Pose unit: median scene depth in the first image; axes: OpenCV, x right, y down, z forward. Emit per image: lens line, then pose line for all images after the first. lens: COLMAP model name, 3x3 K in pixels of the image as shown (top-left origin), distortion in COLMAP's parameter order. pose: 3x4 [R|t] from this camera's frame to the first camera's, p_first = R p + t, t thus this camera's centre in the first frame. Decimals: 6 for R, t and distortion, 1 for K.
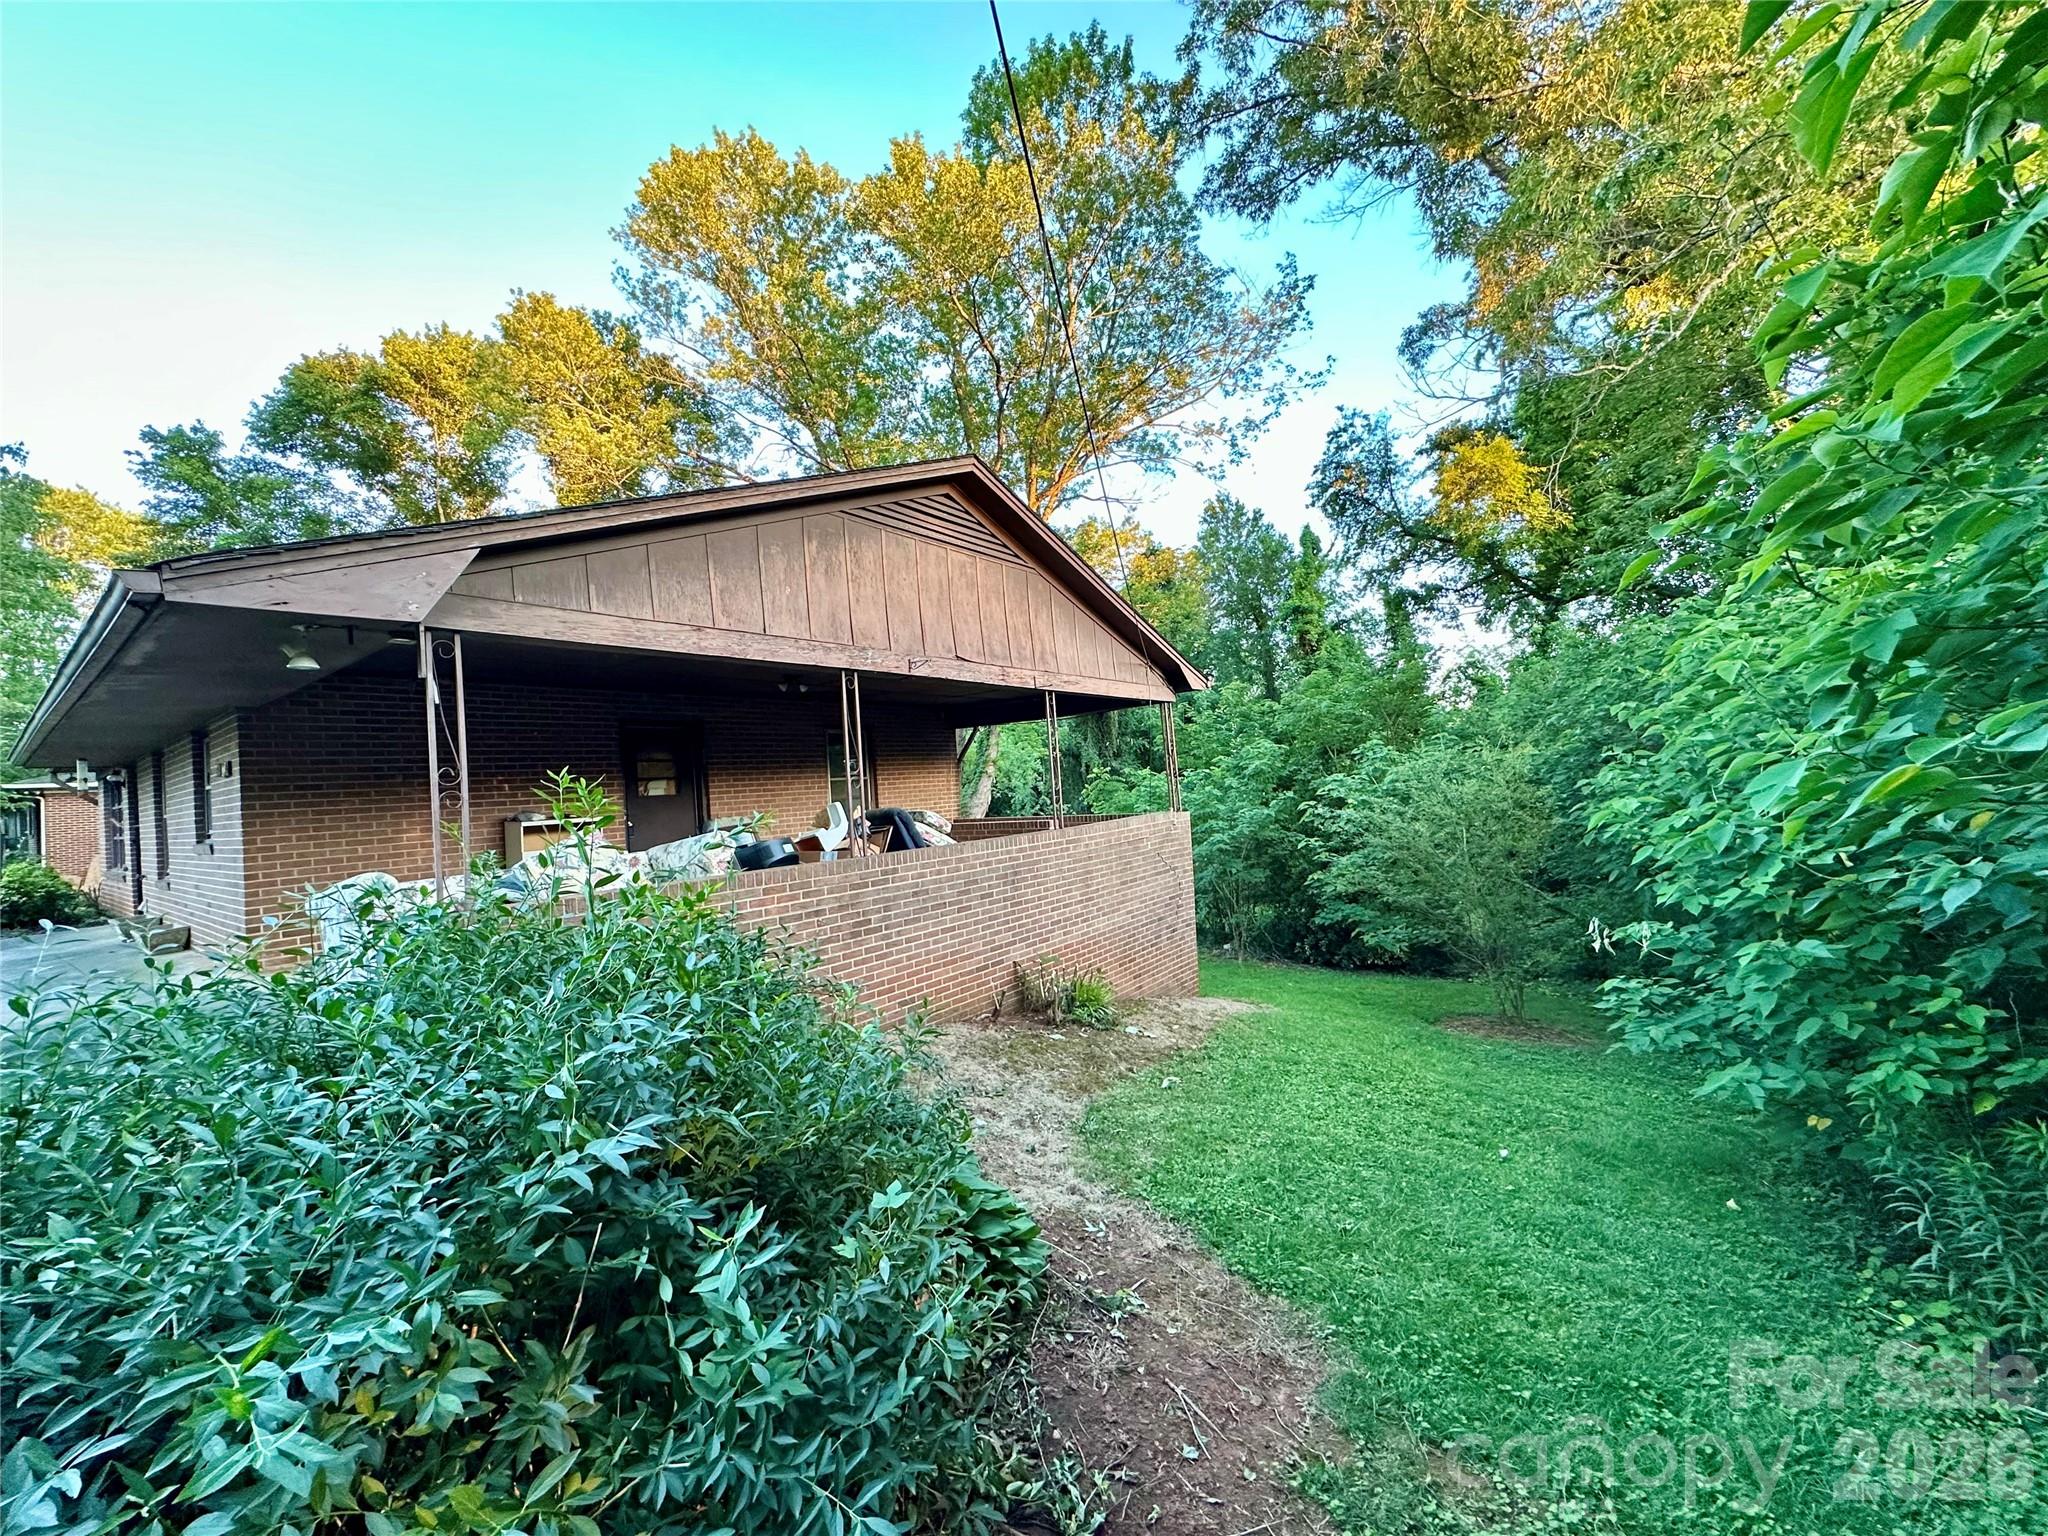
lens RADIAL K [[818.3, 0, 1024.0], [0, 818.3, 768.0], [0, 0, 1]] dist [-0.001323, 0.000045]
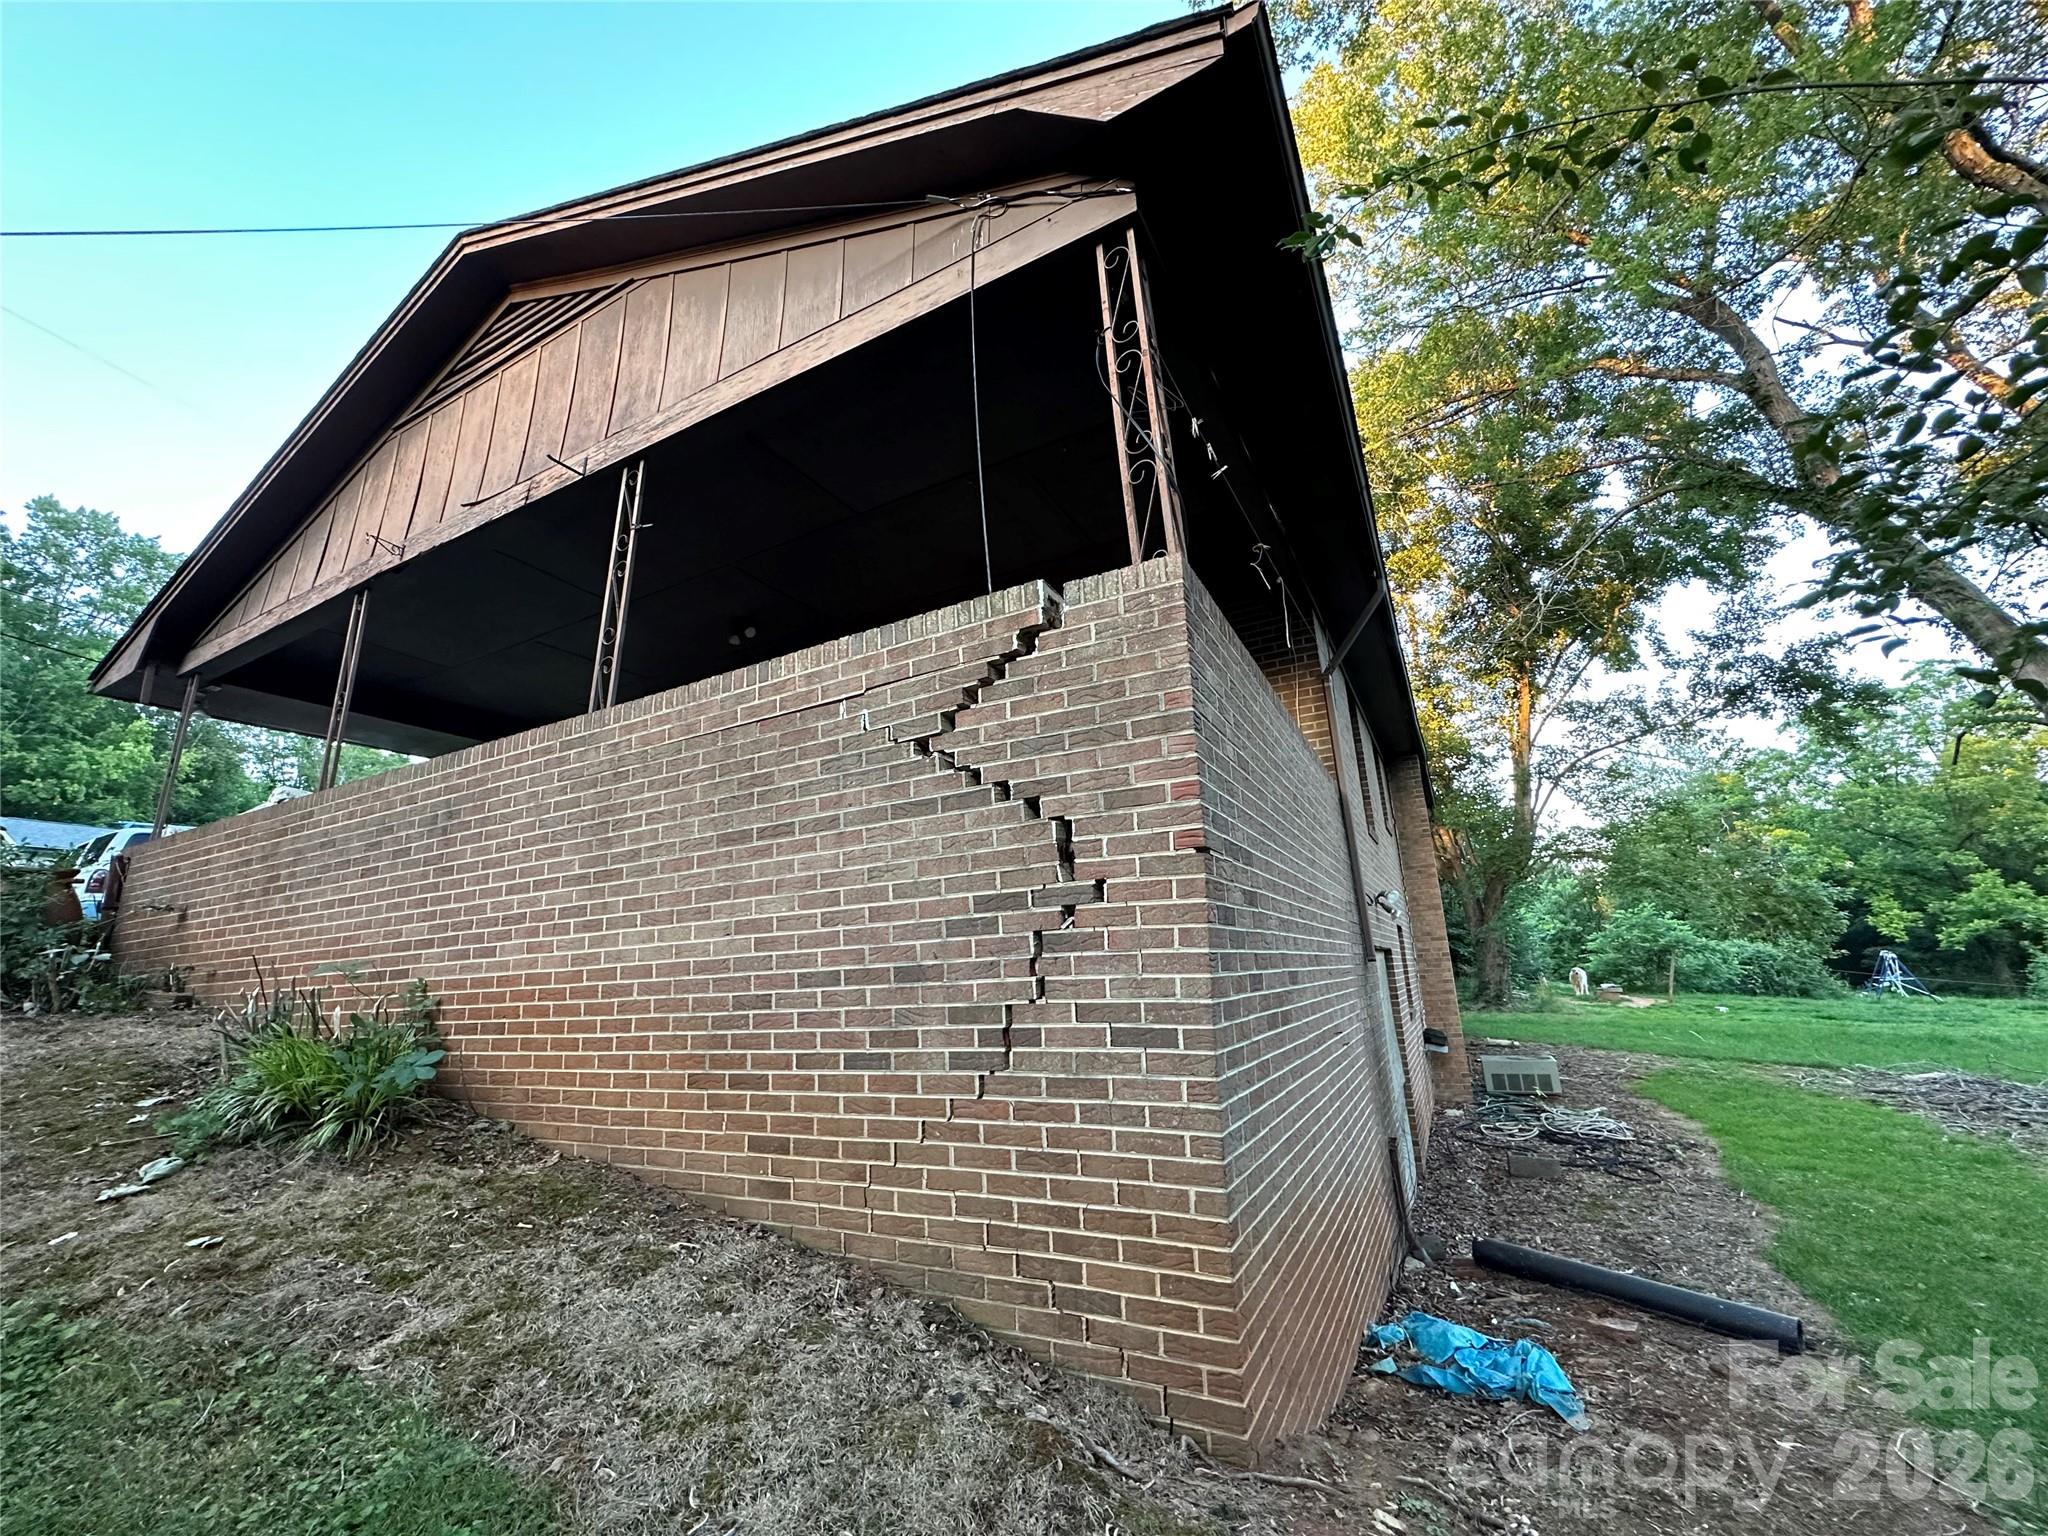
lens RADIAL K [[818.3, 0, 1024.0], [0, 818.3, 768.0], [0, 0, 1]] dist [-0.001323, 0.000045]
pose [[0.153155, -0.195786, -0.968613, 0.553274], [0.054703, 0.980354, -0.189510, 0.211455], [0.986687, -0.023962, 0.160856, 1.228168]]
